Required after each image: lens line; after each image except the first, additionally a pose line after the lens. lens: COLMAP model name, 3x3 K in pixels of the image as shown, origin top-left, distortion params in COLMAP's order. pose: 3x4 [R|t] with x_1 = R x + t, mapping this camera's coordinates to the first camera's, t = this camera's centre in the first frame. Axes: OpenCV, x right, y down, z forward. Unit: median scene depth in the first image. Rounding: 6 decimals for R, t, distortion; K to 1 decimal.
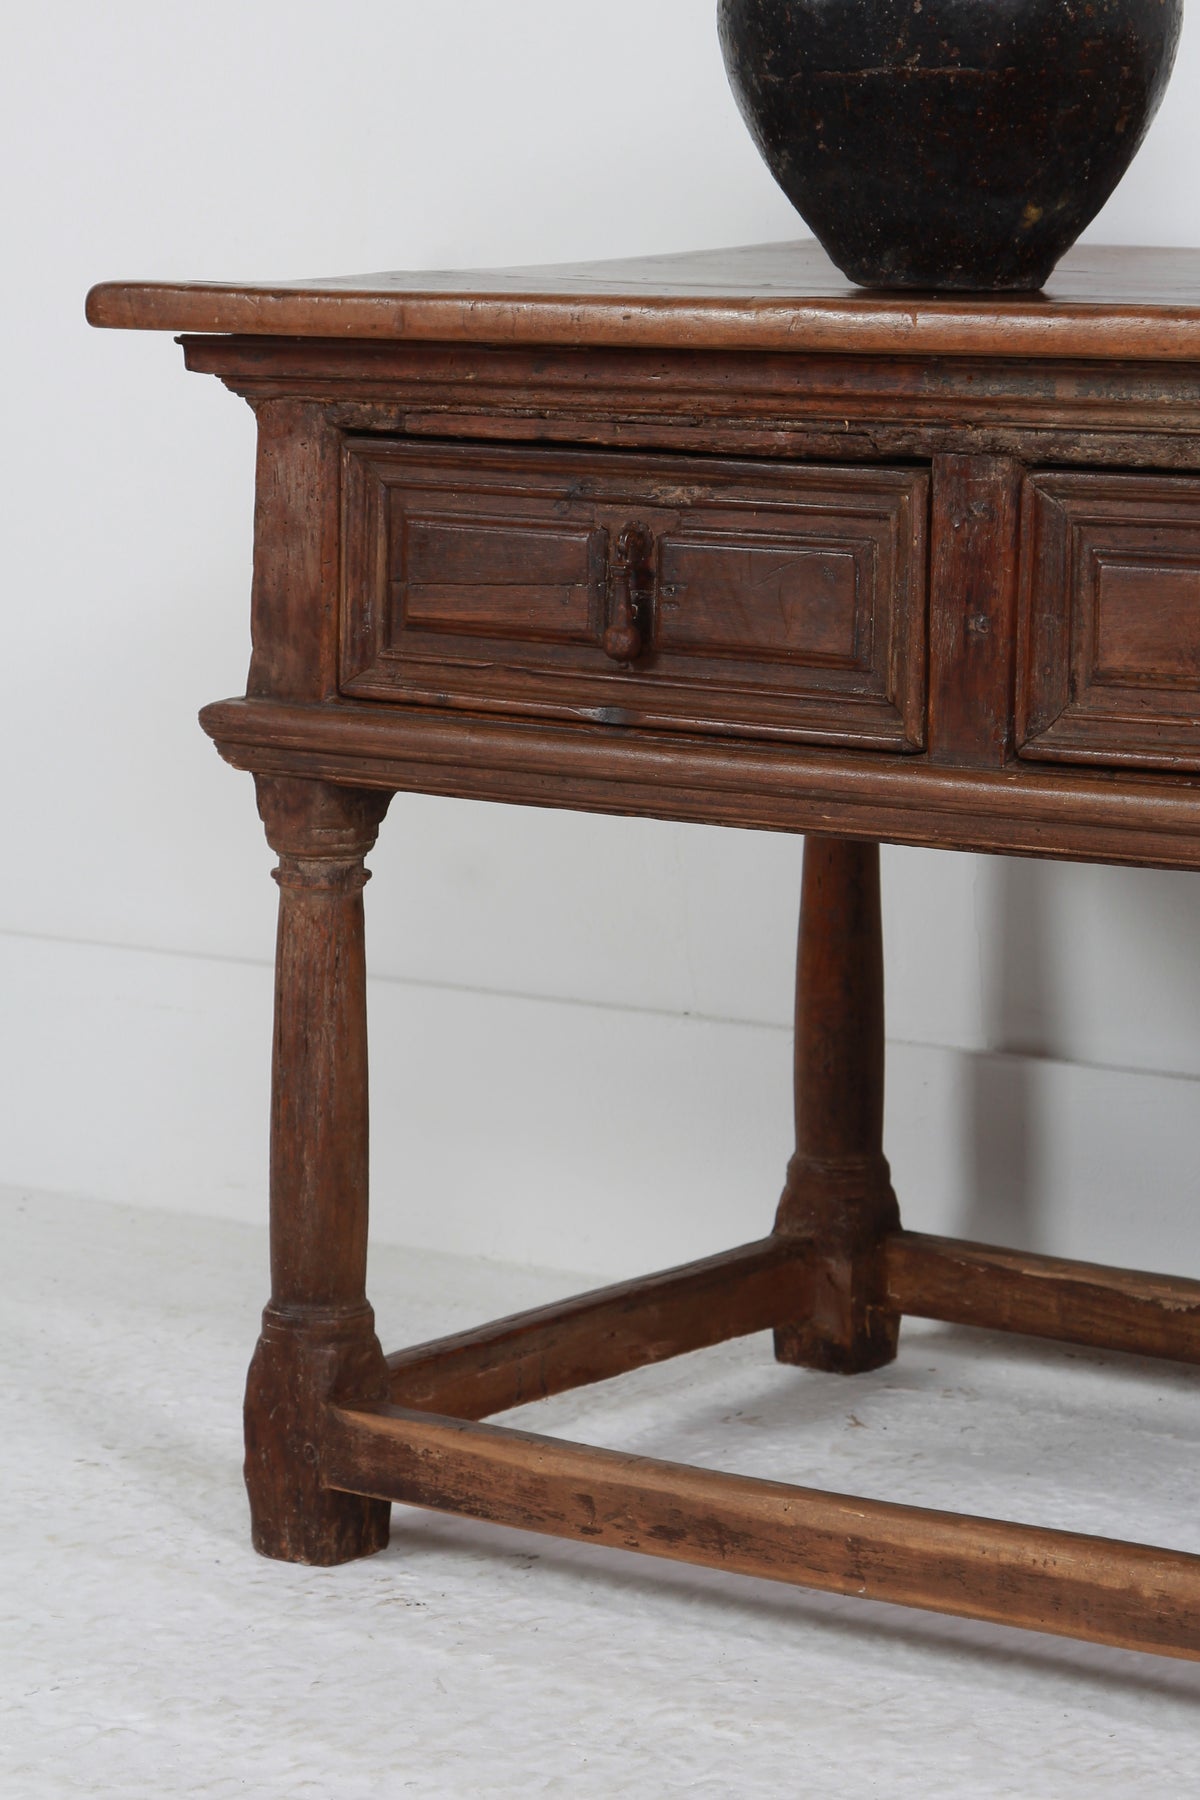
lens RADIAL K [[5625.9, 0, 597.0], [0, 5625.9, 919.1], [0, 0, 1]] dist [0.215642, 0.000000]
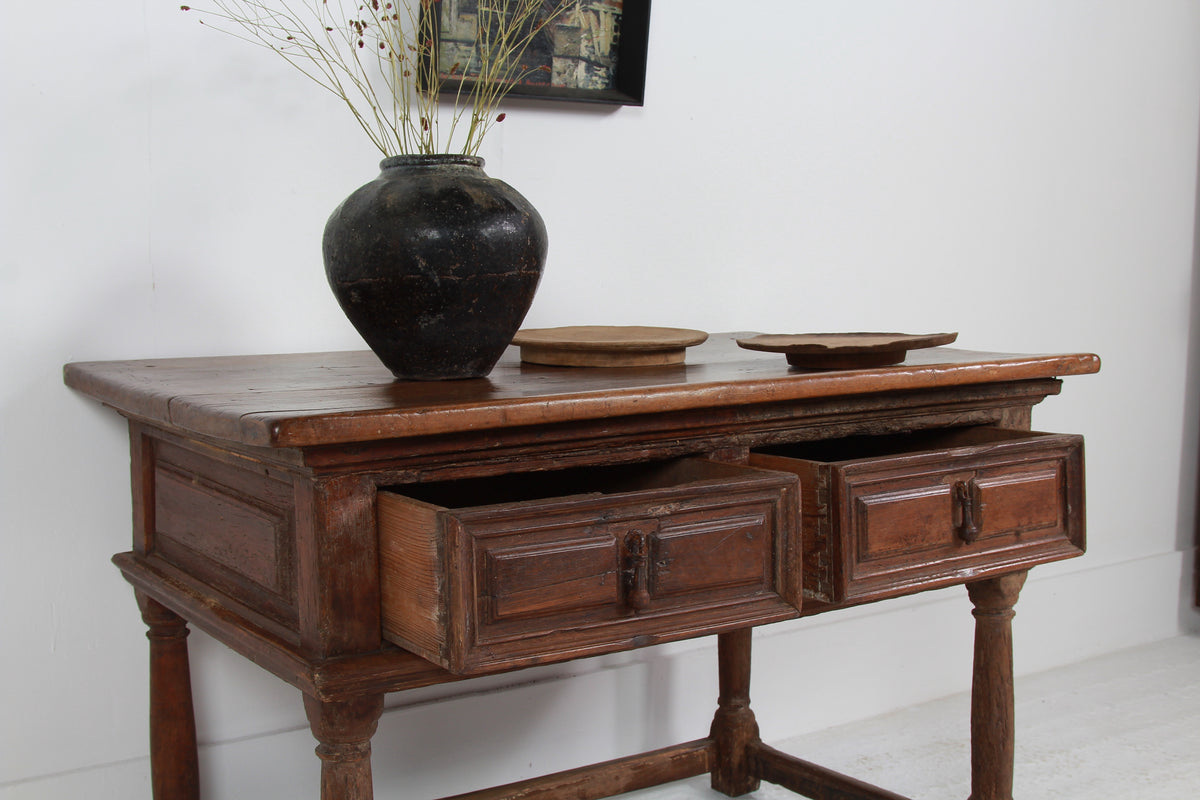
lens RADIAL K [[1528.5, 0, 597.3], [0, 1528.5, 409.8], [0, 0, 1]] dist [-0.083393, 0.000000]
pose [[0.334928, -0.103359, 0.936558, -0.459594], [0.152720, 0.986777, 0.054287, -0.127127], [-0.929785, 0.124849, 0.346284, 0.791551]]
